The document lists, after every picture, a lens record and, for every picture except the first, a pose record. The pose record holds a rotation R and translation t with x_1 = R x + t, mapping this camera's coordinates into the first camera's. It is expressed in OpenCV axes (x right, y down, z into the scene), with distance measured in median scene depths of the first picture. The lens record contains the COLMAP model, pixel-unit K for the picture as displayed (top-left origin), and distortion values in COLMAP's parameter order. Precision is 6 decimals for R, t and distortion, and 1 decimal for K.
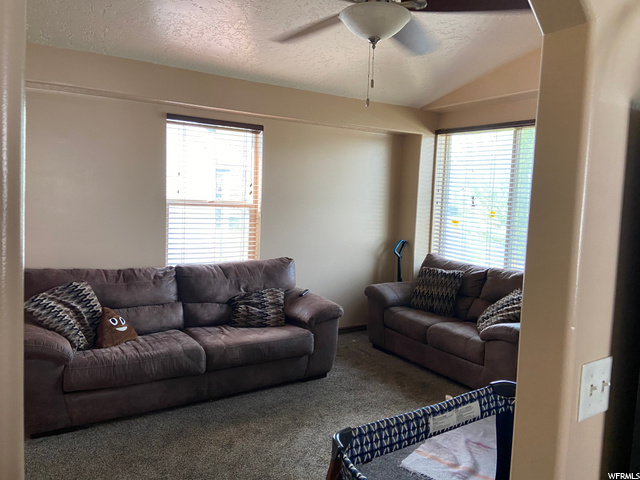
lens RADIAL K [[485.4, 0, 320.0], [0, 485.4, 240.0], [0, 0, 1]] dist [0.110036, -0.145475]
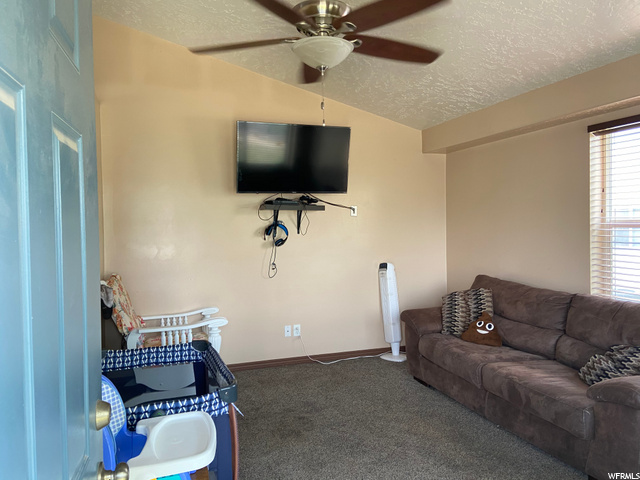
lens RADIAL K [[485.4, 0, 320.0], [0, 485.4, 240.0], [0, 0, 1]] dist [0.110036, -0.145475]
pose [[-0.261859, -0.009929, -0.965055, 0.786277], [-0.086864, 0.996131, 0.013321, -0.018588], [0.961189, 0.087317, -0.261708, 0.862753]]
